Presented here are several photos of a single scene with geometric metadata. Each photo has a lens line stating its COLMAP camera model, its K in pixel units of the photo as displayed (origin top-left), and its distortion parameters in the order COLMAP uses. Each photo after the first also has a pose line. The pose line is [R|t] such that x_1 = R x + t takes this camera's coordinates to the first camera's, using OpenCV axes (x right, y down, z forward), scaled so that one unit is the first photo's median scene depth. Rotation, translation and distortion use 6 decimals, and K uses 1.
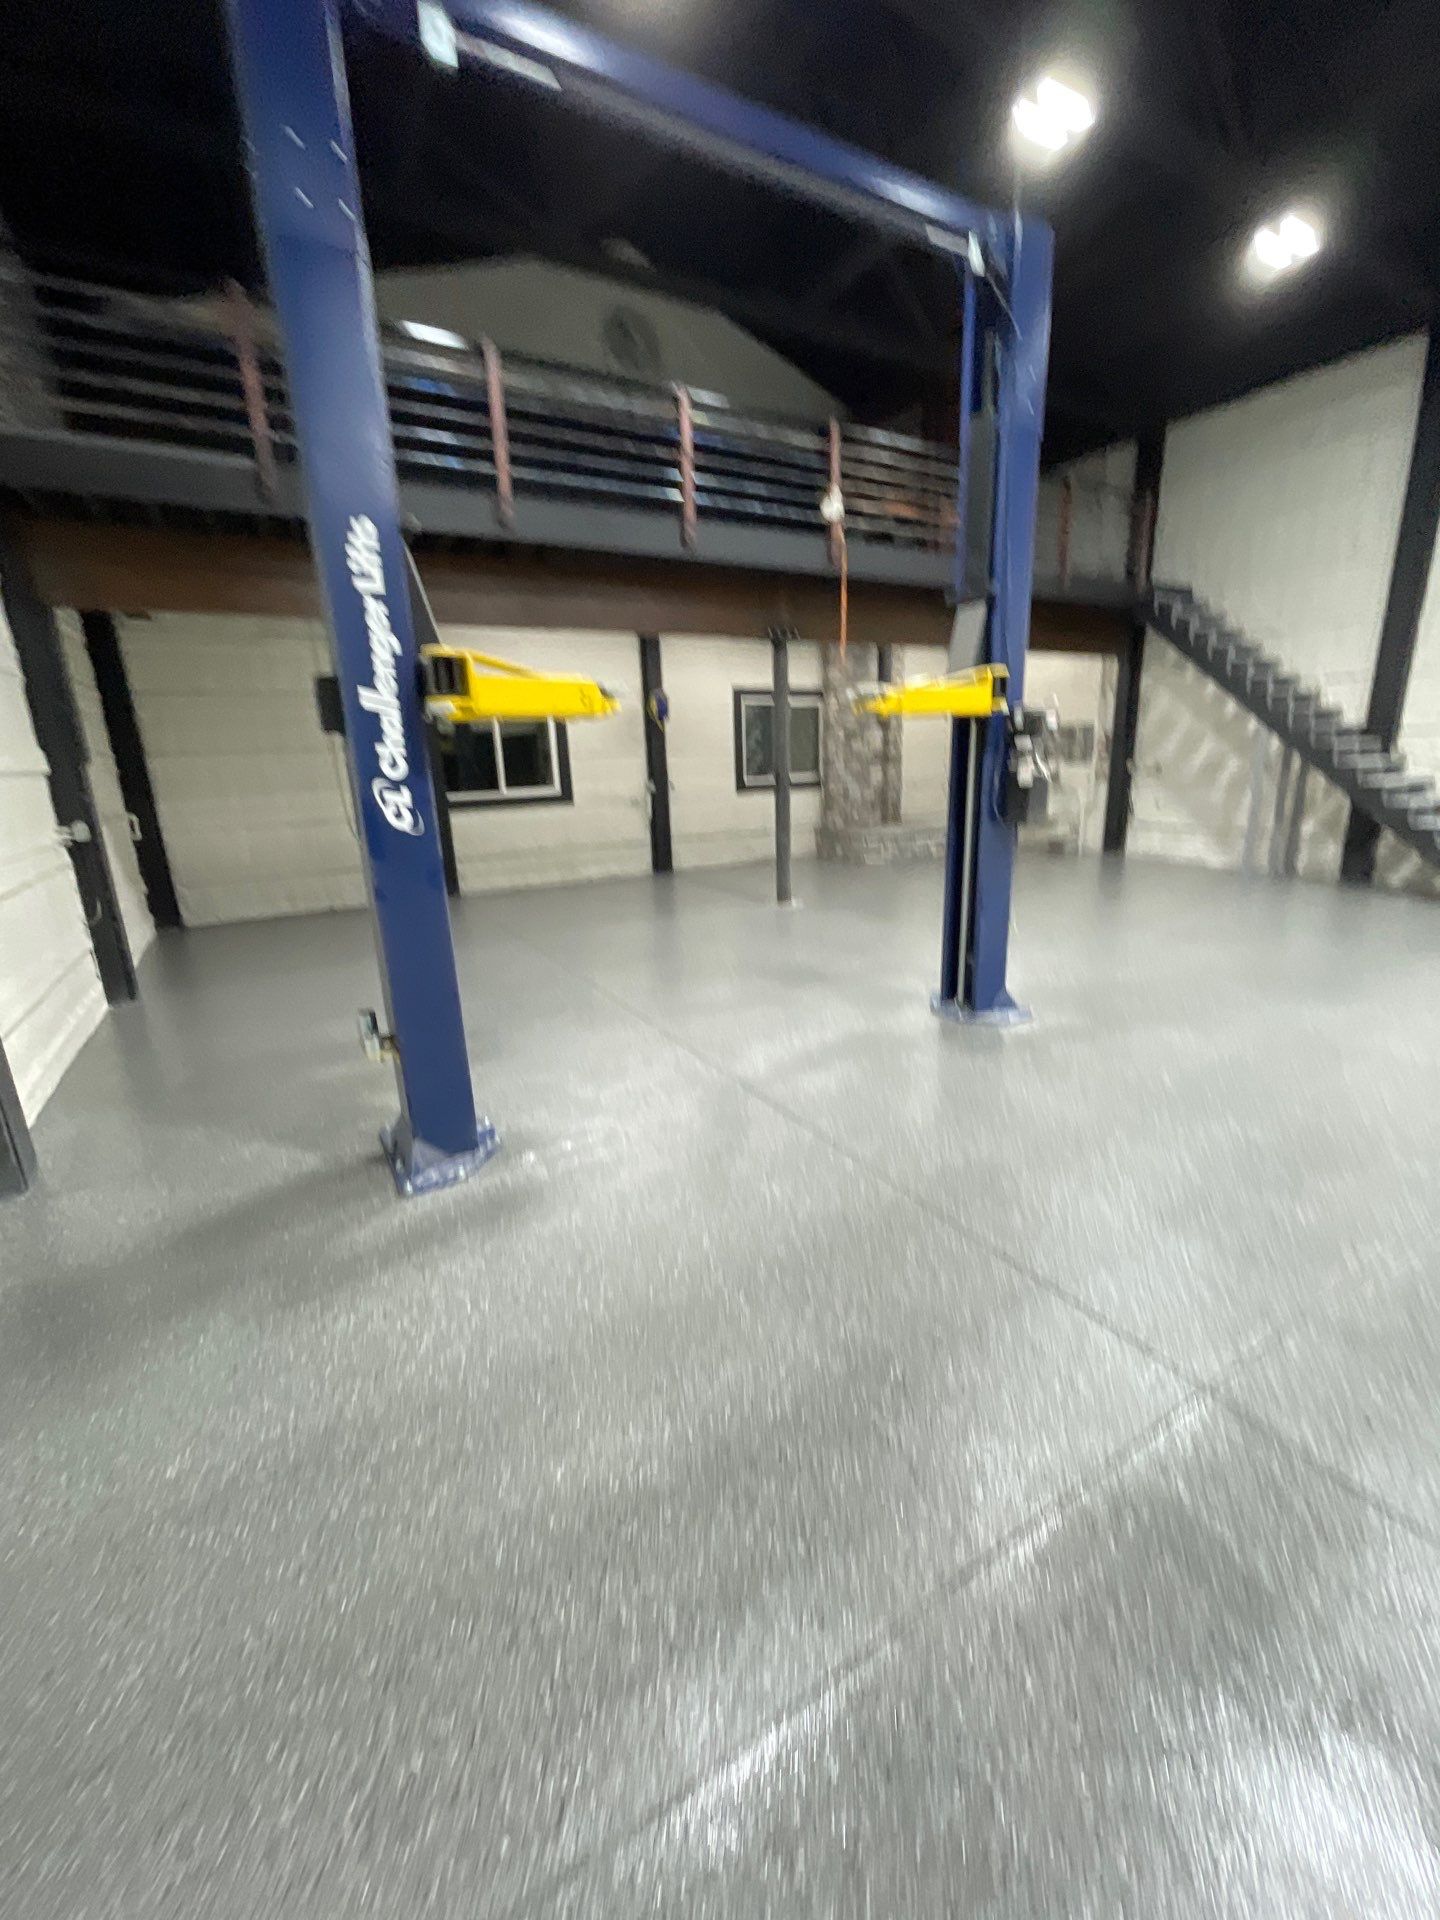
lens RADIAL K [[772.7, 0, 724.7], [0, 772.7, 953.2], [0, 0, 1]] dist [-0.001684, 0.000034]
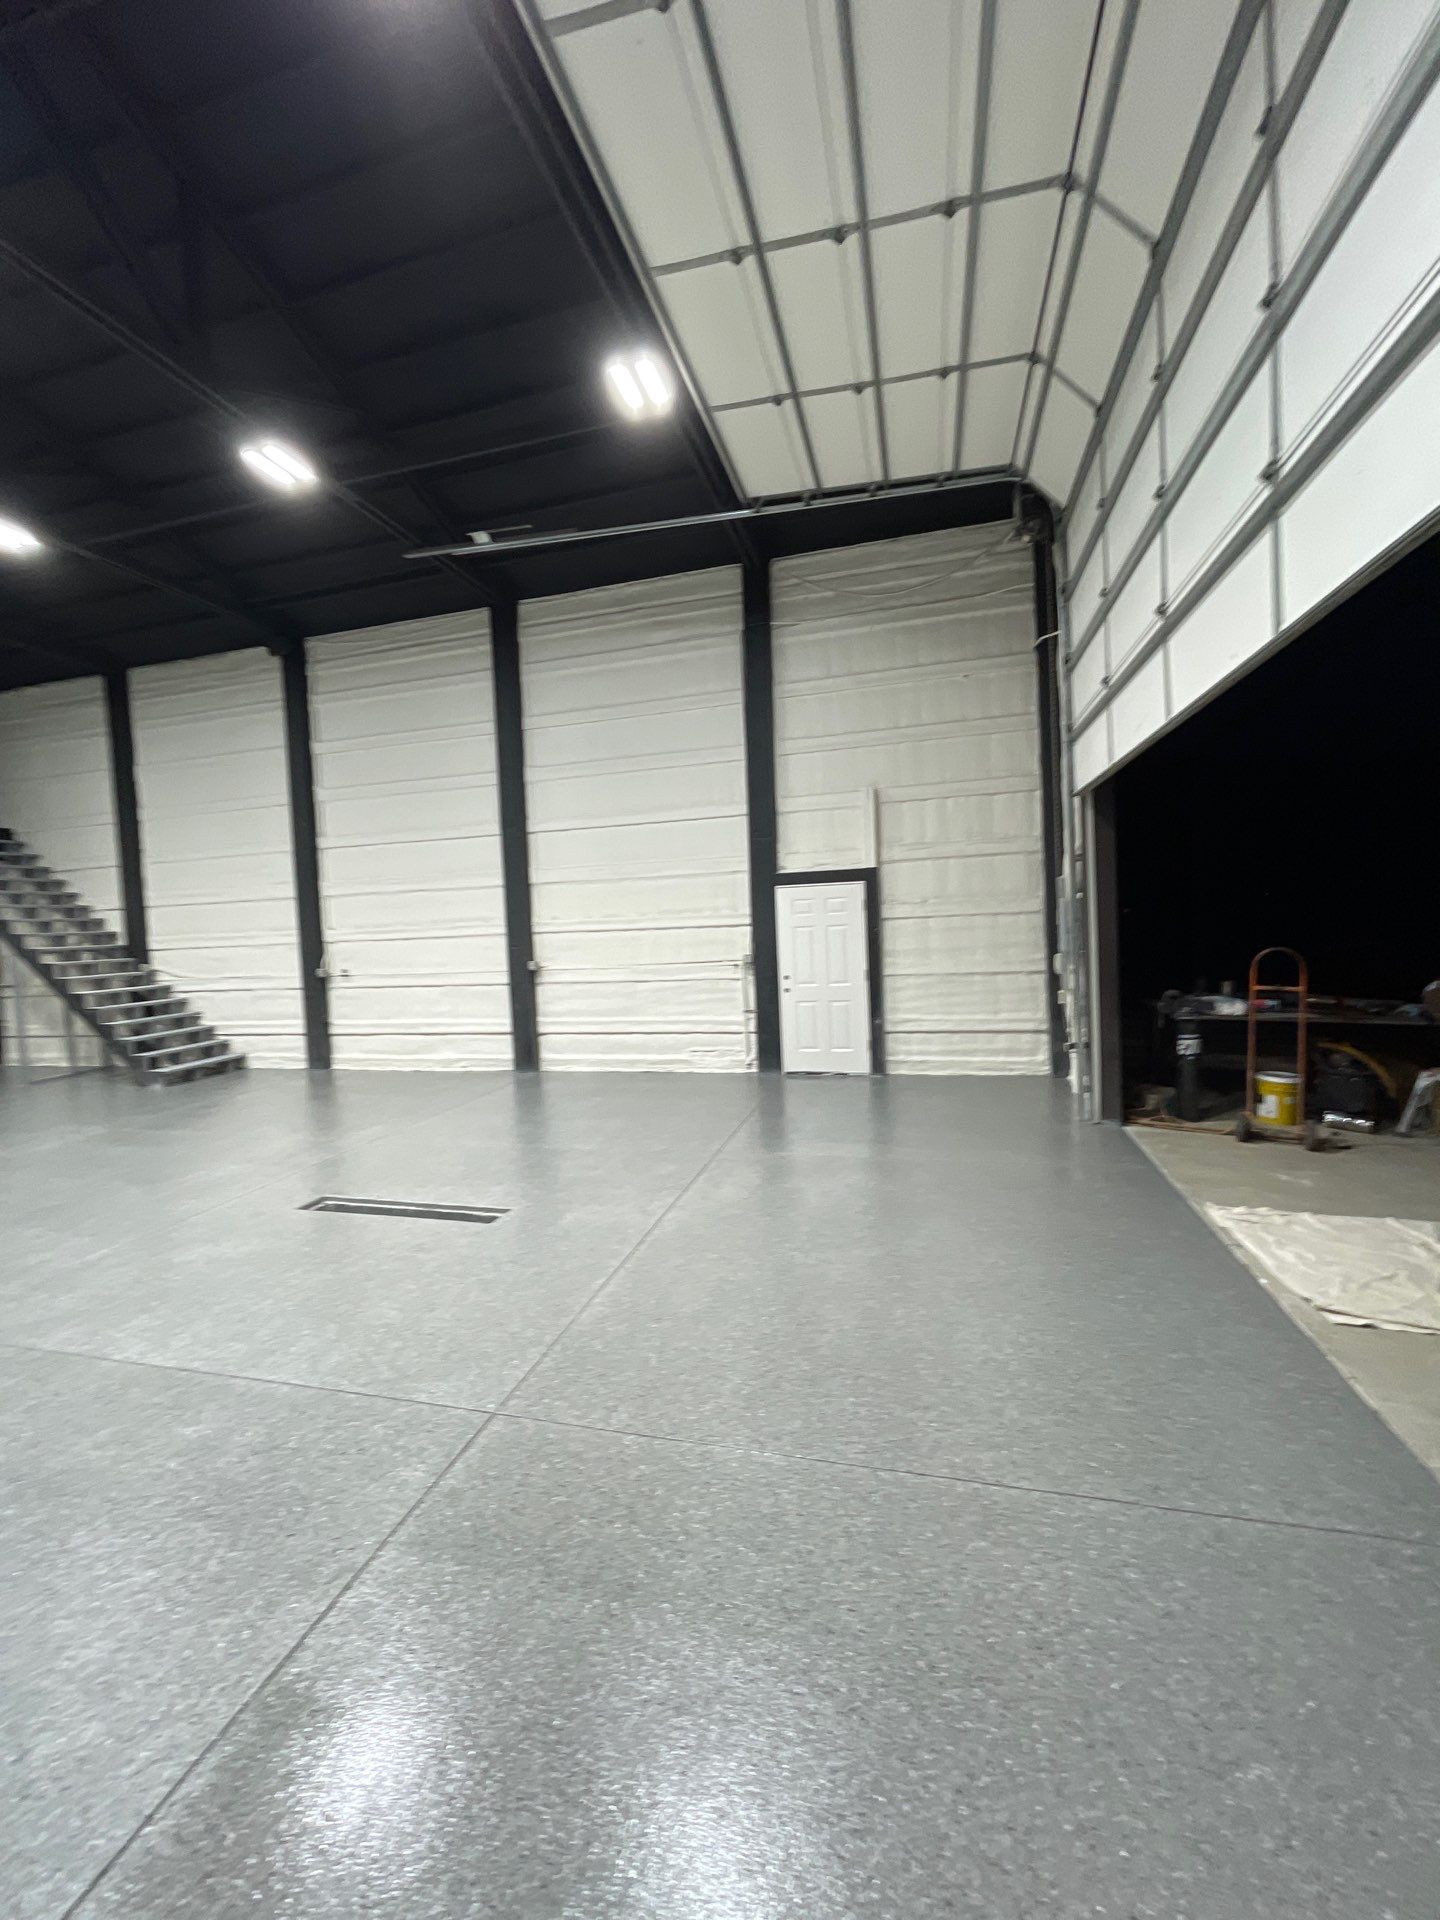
lens RADIAL K [[772.7, 0, 729.1], [0, 772.7, 959.7], [0, 0, 1]] dist [-0.001684, 0.000034]
pose [[0.721796, -0.030808, 0.691420, 0.826196], [0.193788, 0.968045, -0.159168, 0.140838], [-0.664422, 0.248875, 0.704702, -0.658423]]
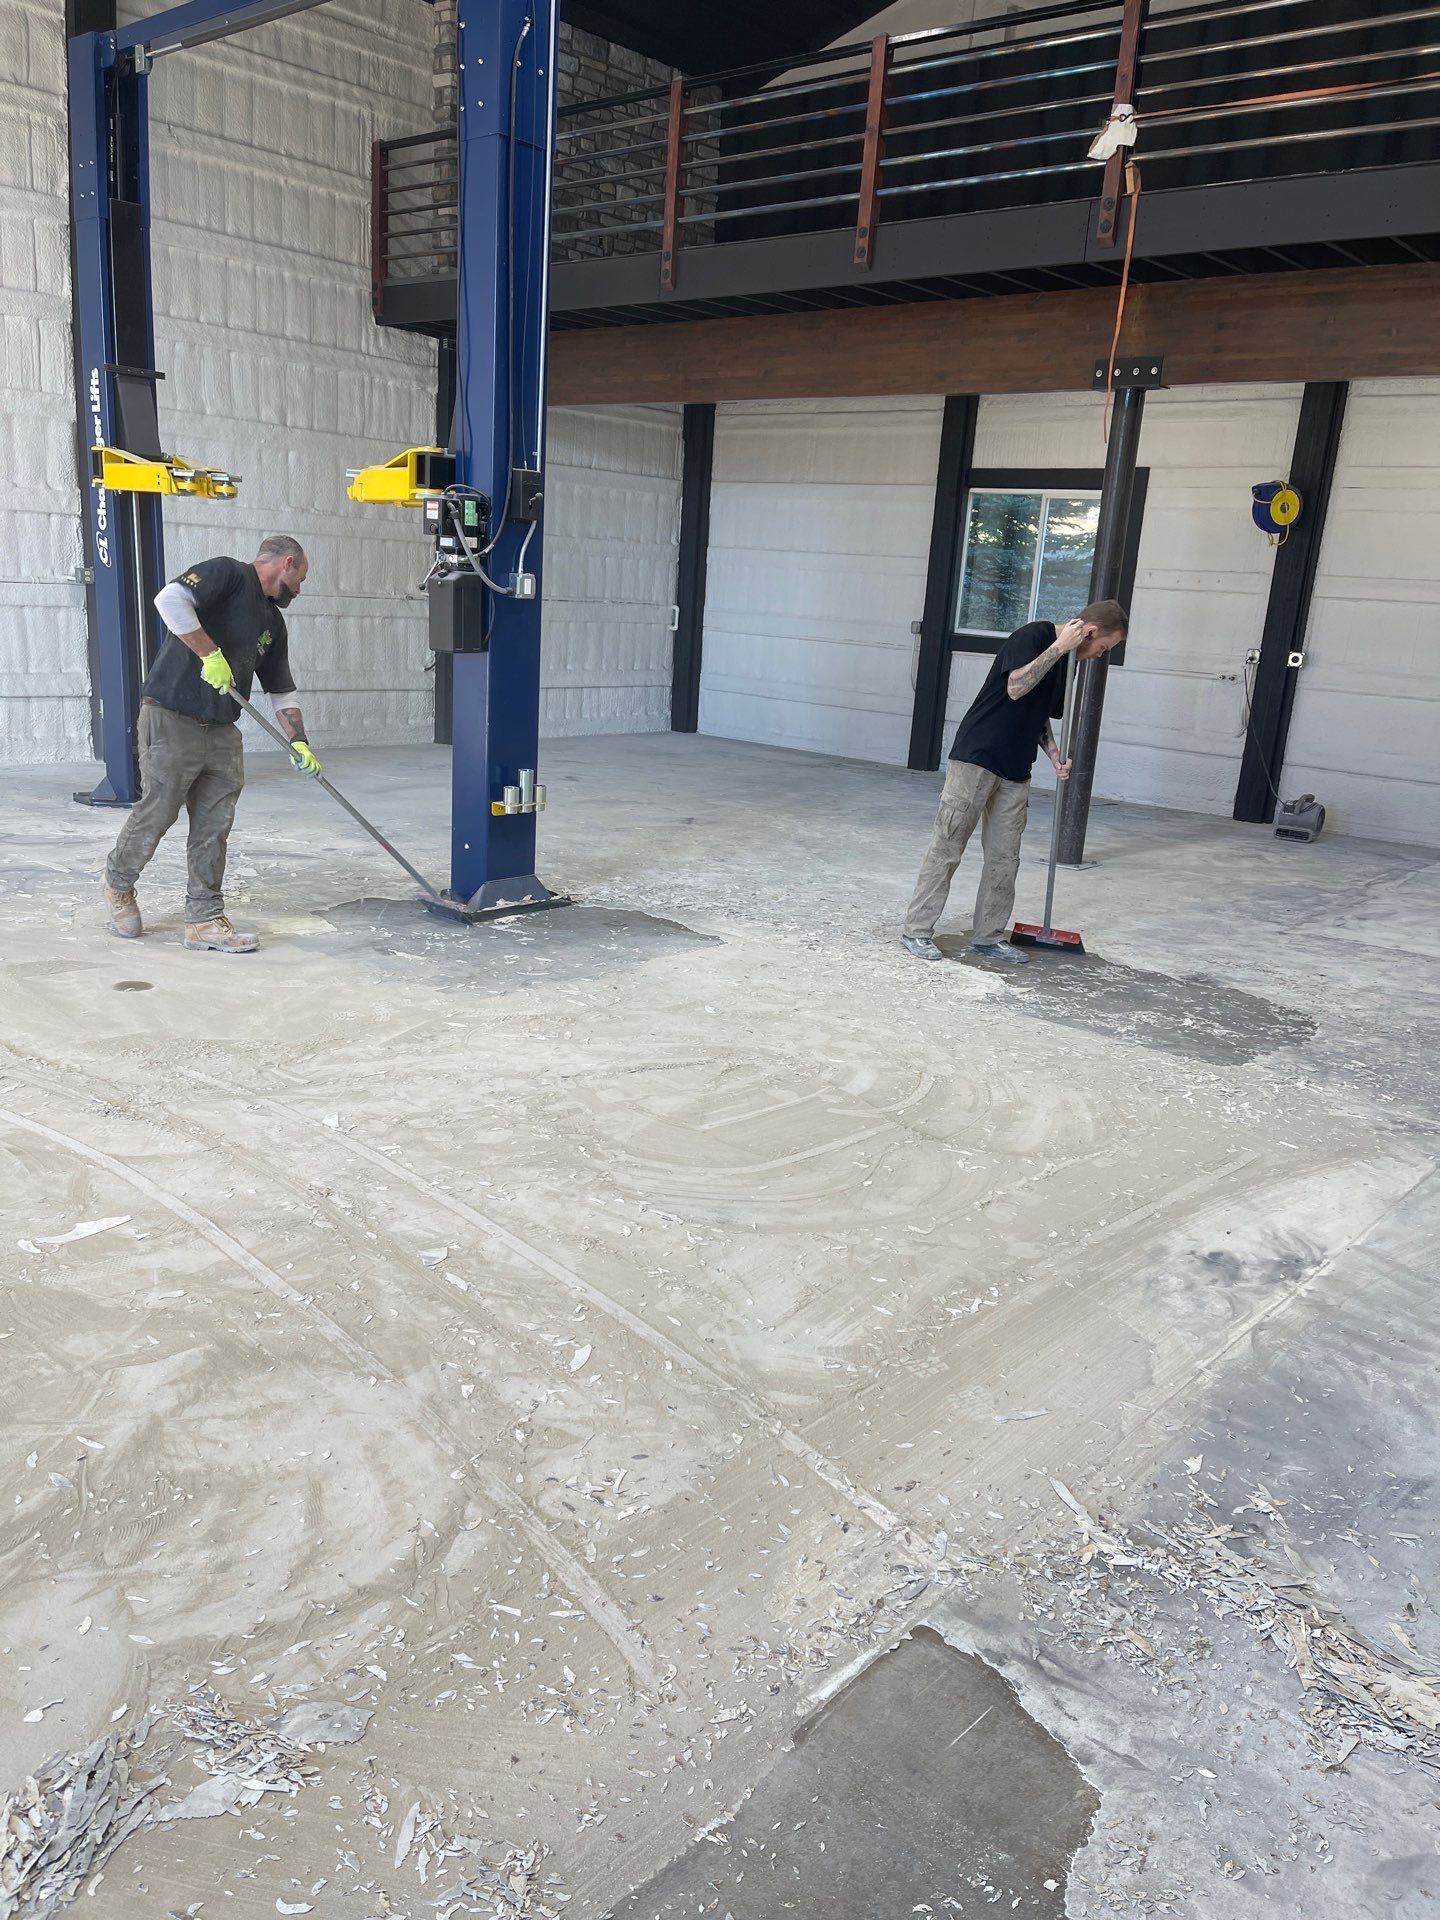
lens RADIAL K [[1447.4, 0, 700.8], [0, 1447.4, 973.6], [0, 0, 1]] dist [0.034975, -0.041146]
pose [[0.301961, 0.304390, -0.903419, 1.184034], [-0.308447, 0.927877, 0.209534, -0.158868], [0.902042, 0.215386, 0.374071, 0.487486]]
